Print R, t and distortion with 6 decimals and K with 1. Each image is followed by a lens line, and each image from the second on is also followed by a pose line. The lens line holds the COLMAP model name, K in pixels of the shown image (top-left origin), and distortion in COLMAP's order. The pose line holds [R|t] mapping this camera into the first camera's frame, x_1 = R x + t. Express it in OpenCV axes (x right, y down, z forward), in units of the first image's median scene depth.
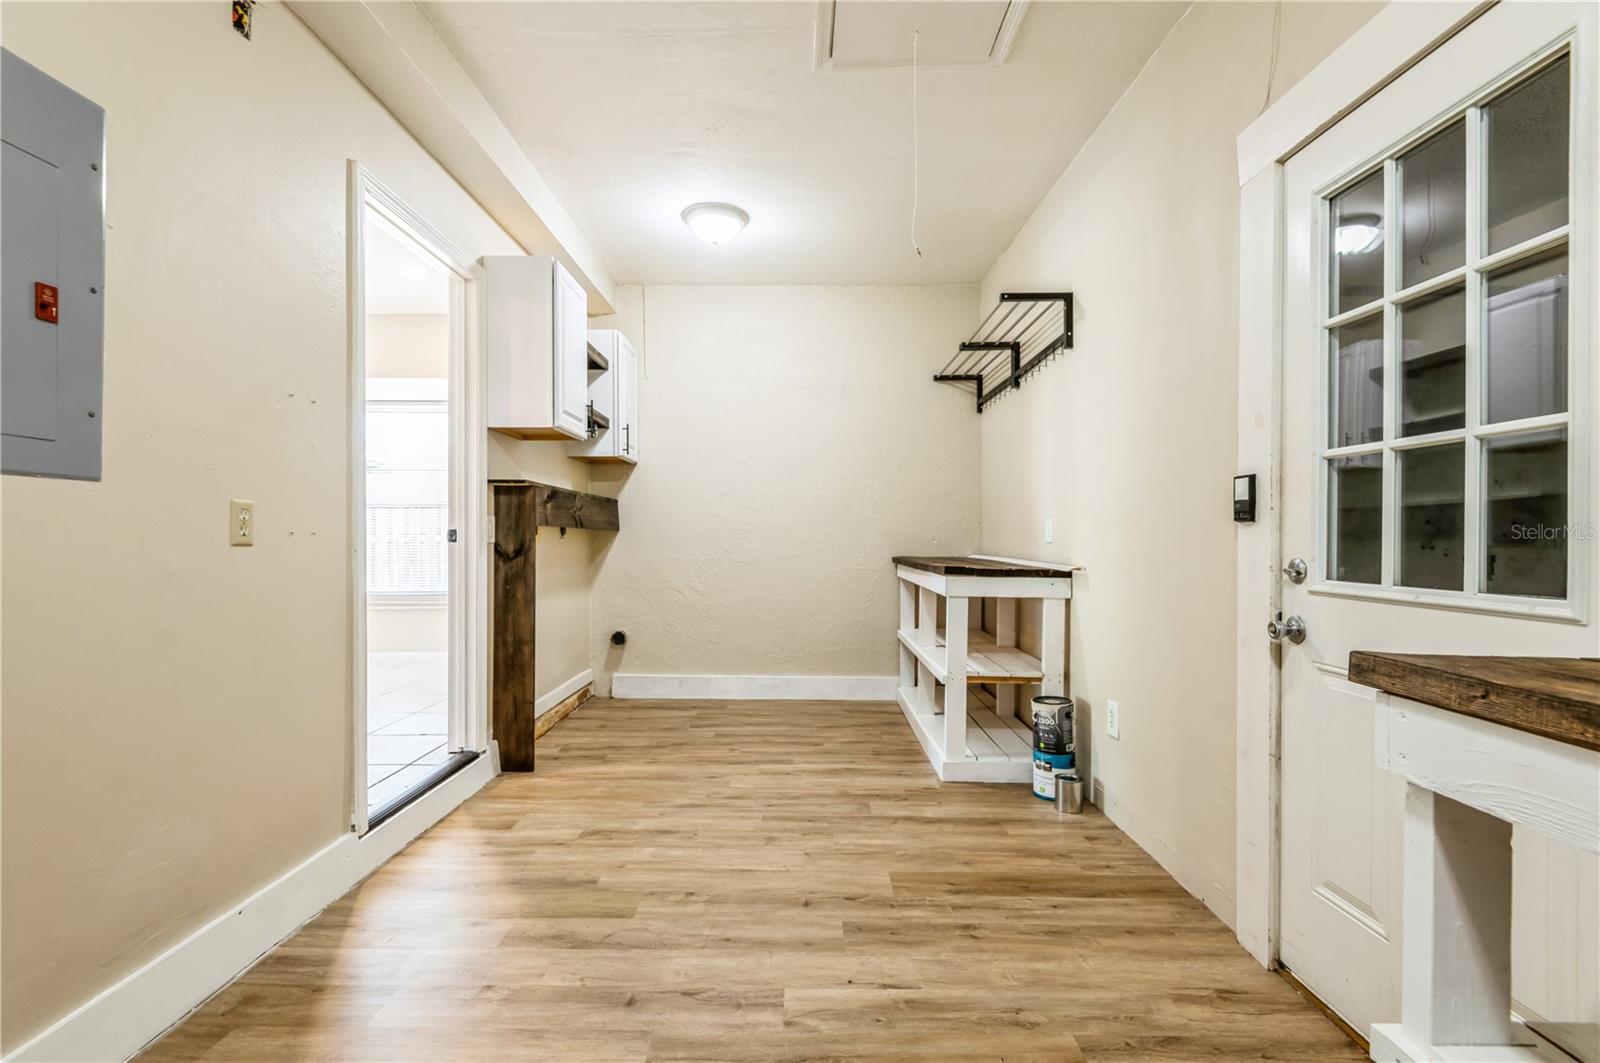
lens RADIAL K [[720.2, 0, 795.9], [0, 720.2, 533.8], [0, 0, 1]] dist [0.017026, -0.007772]
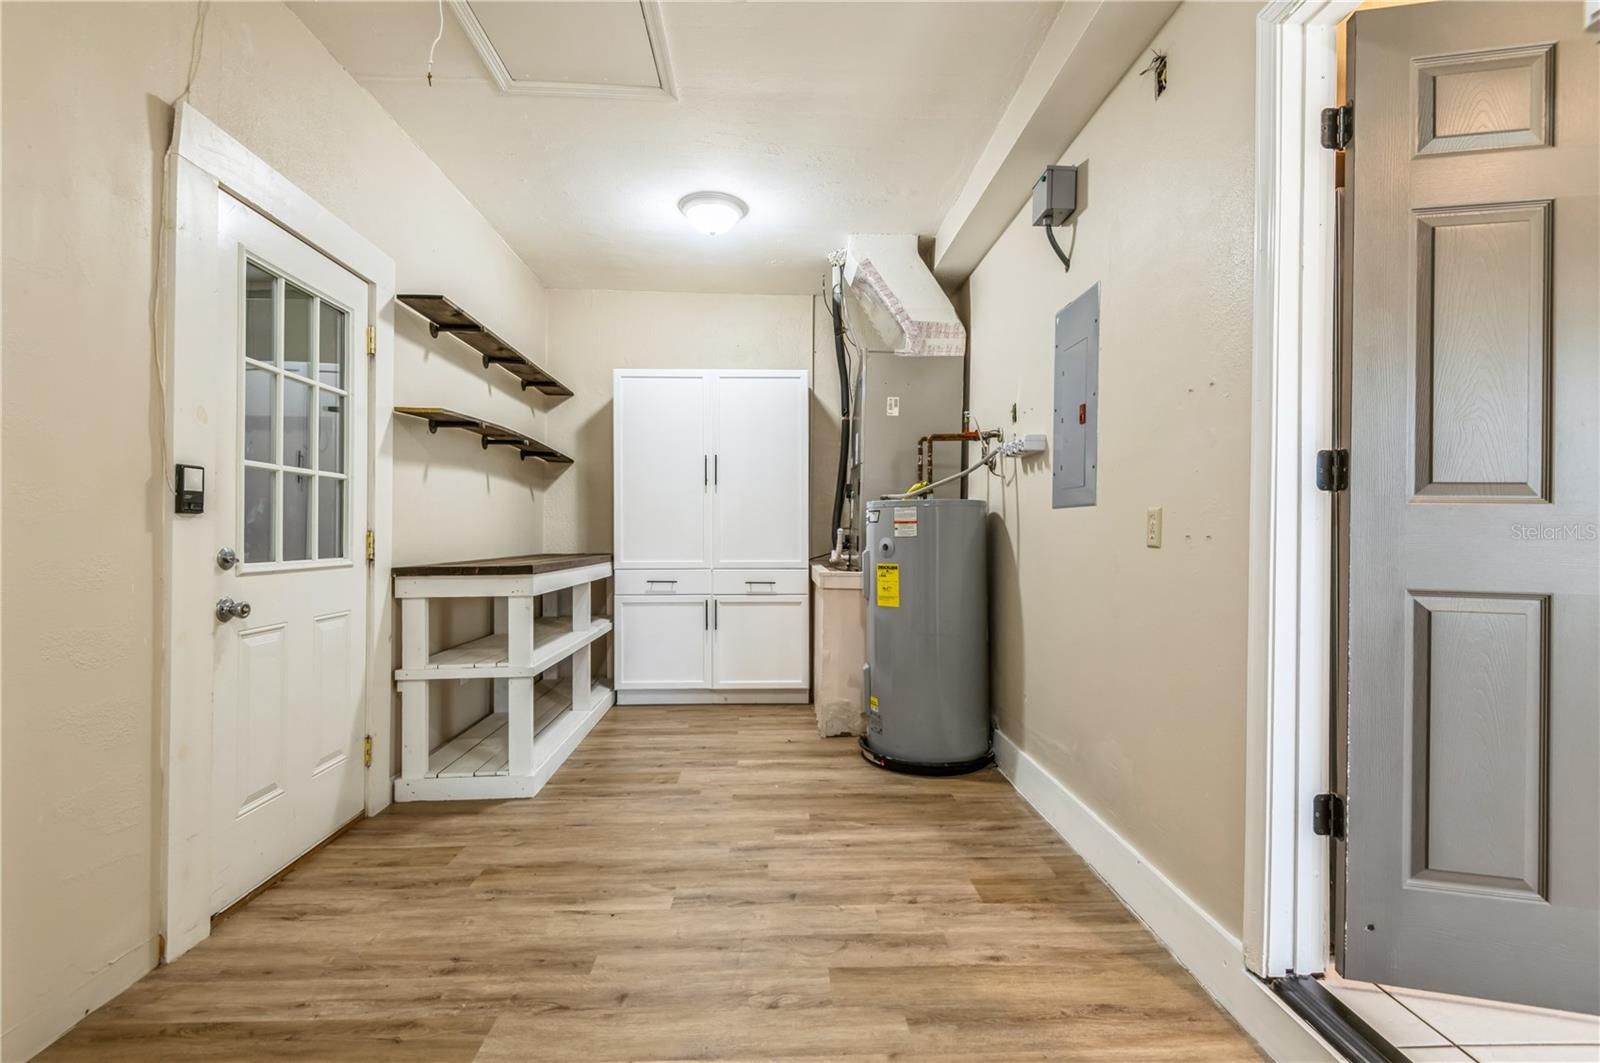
lens RADIAL K [[720.2, 0, 804.0], [0, 720.2, 531.9], [0, 0, 1]] dist [0.017026, -0.007772]
pose [[-0.998589, -0.011358, -0.051881, -0.152506], [-0.011321, 0.999935, -0.001003, -0.001052], [0.051889, -0.000414, -0.998653, 2.007158]]
